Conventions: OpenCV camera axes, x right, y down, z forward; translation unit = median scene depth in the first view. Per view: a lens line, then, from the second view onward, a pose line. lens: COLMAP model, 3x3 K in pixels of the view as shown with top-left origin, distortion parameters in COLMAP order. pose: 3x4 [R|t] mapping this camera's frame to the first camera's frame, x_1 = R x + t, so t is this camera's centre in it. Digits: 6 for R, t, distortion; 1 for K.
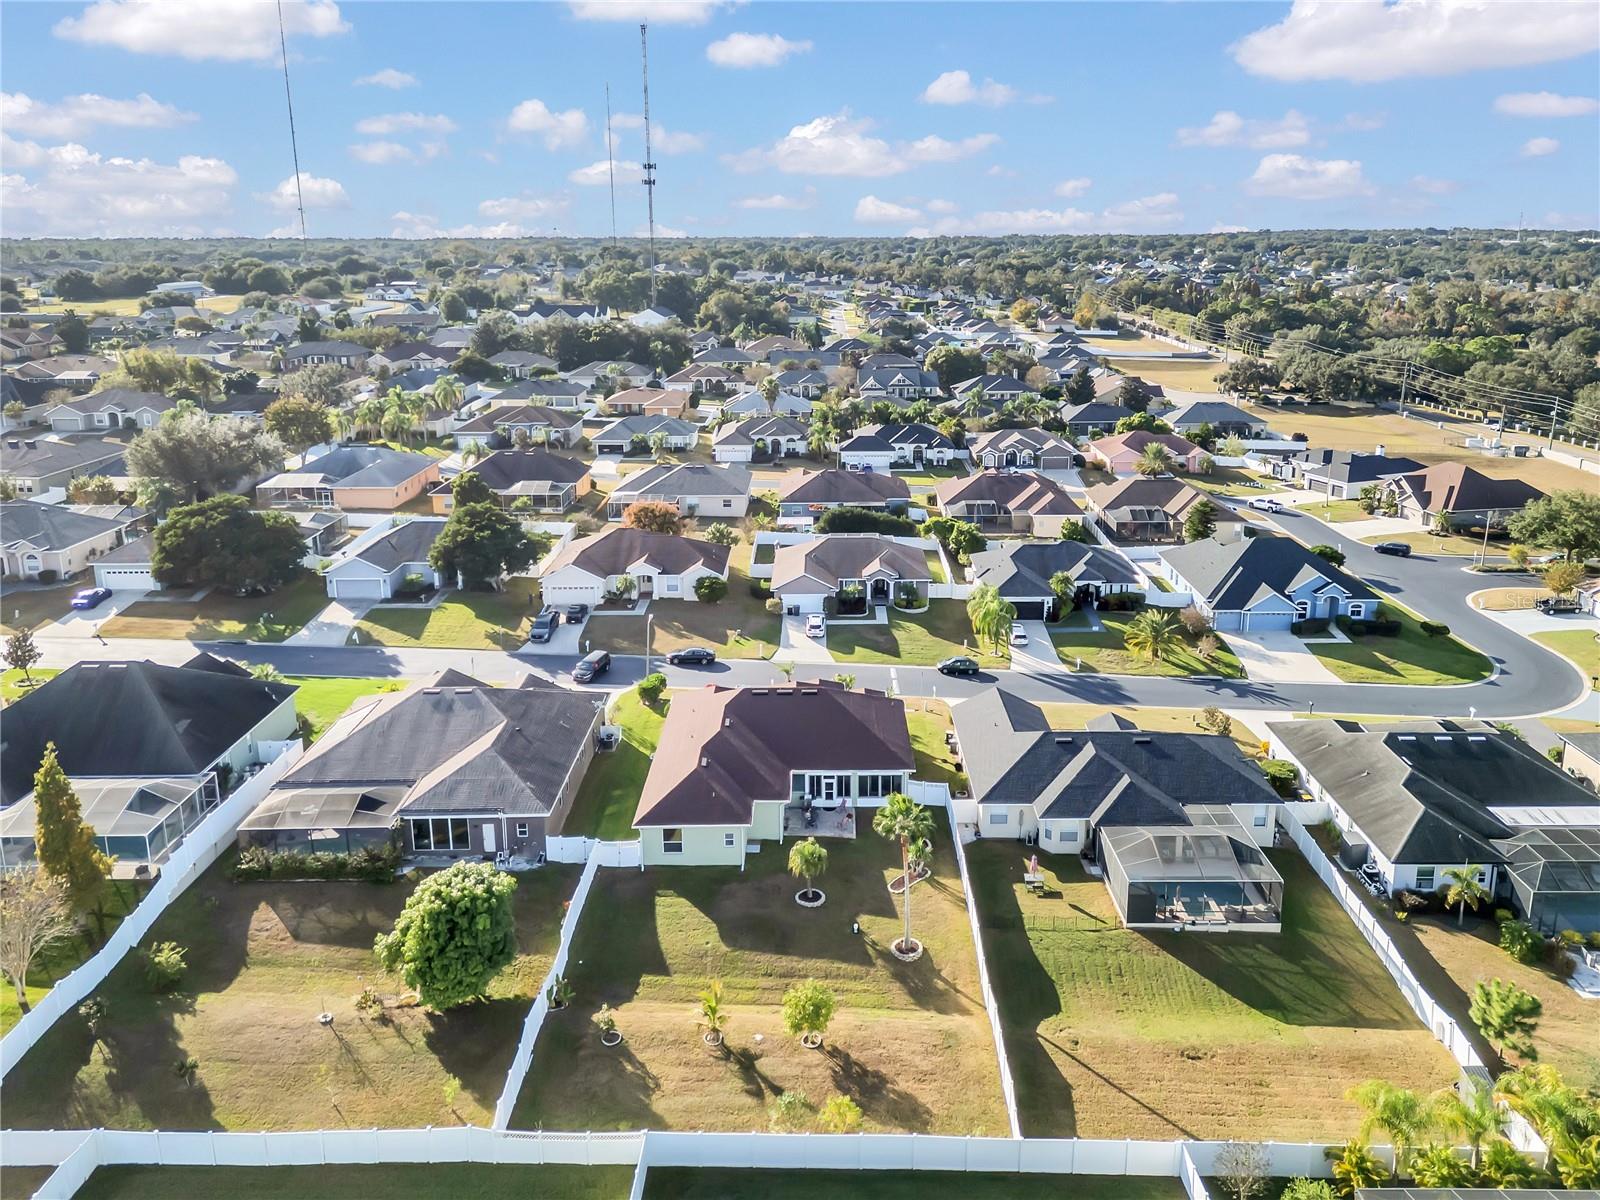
lens RADIAL K [[1120.2, 0, 795.9], [0, 1120.2, 598.3], [0, 0, 1]] dist [0.092653, -0.098573]
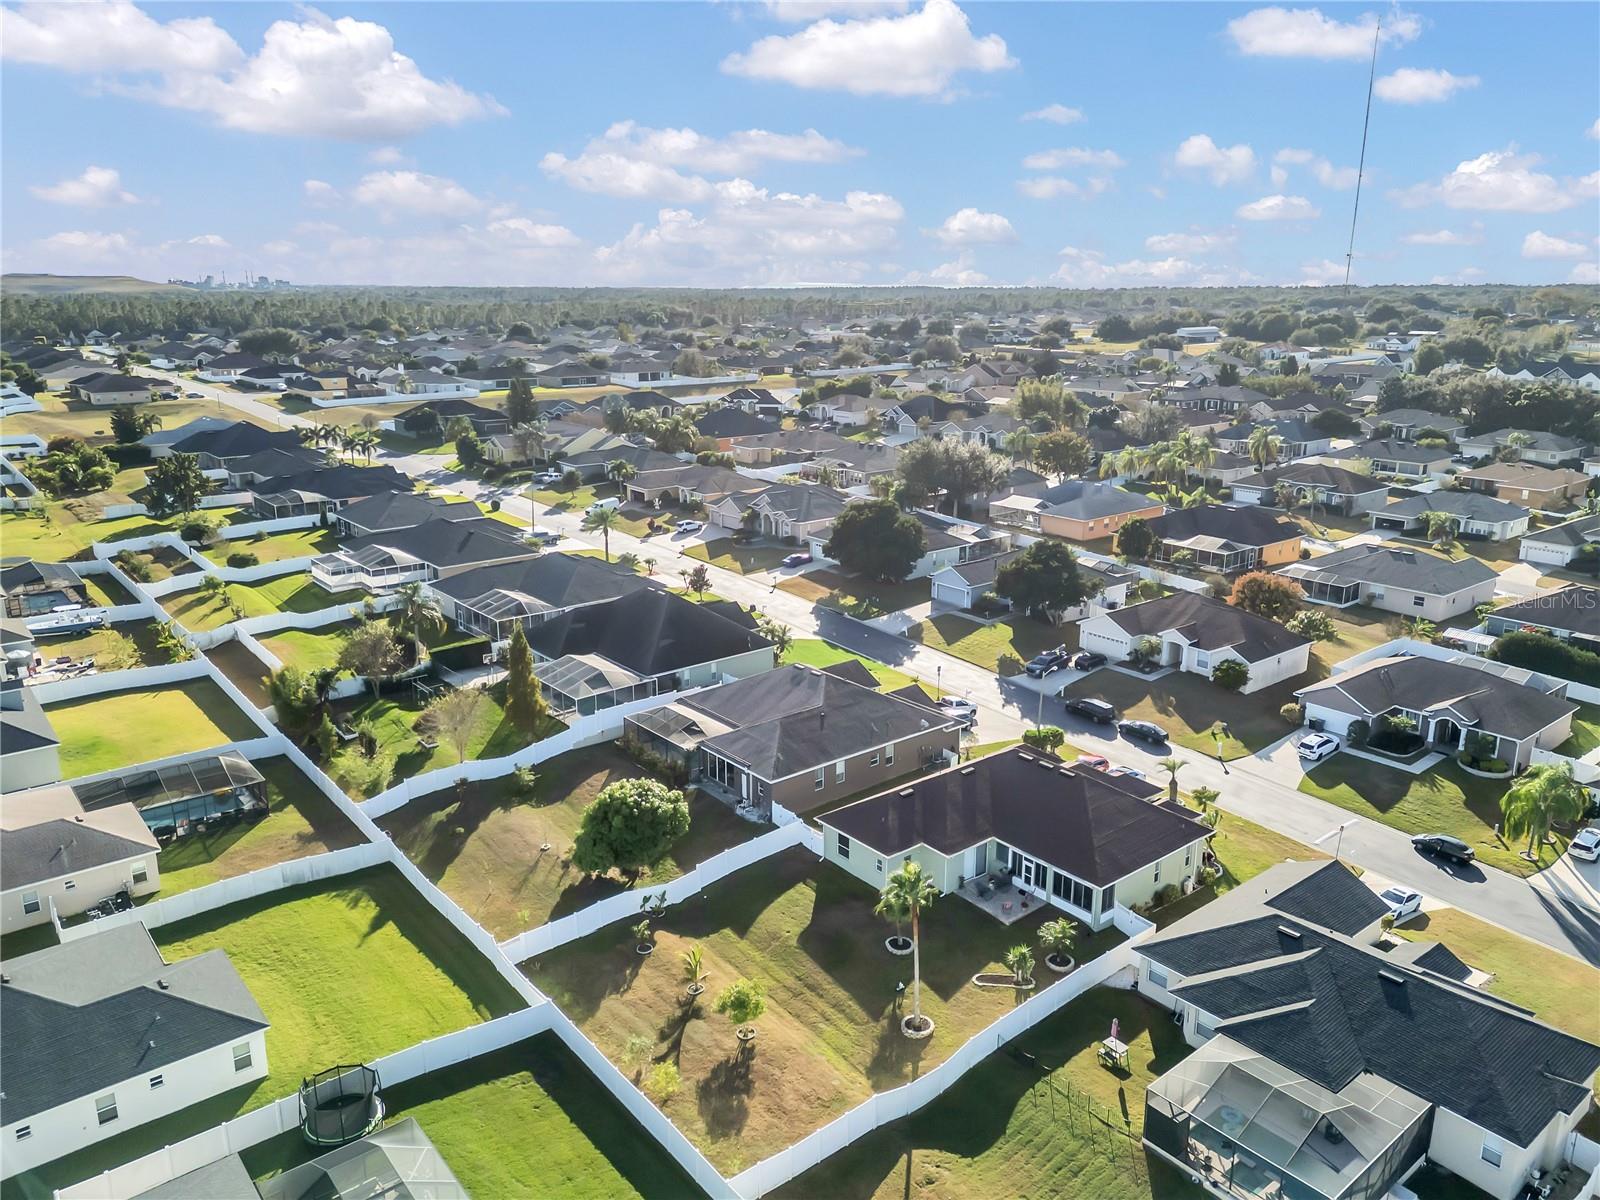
lens RADIAL K [[1120.2, 0, 795.9], [0, 1120.2, 598.3], [0, 0, 1]] dist [0.092653, -0.098573]
pose [[0.640403, 0.211135, -0.738449, 0.364033], [-0.238105, 0.968679, 0.070470, -0.048978], [0.730199, 0.130699, 0.670617, 0.121078]]
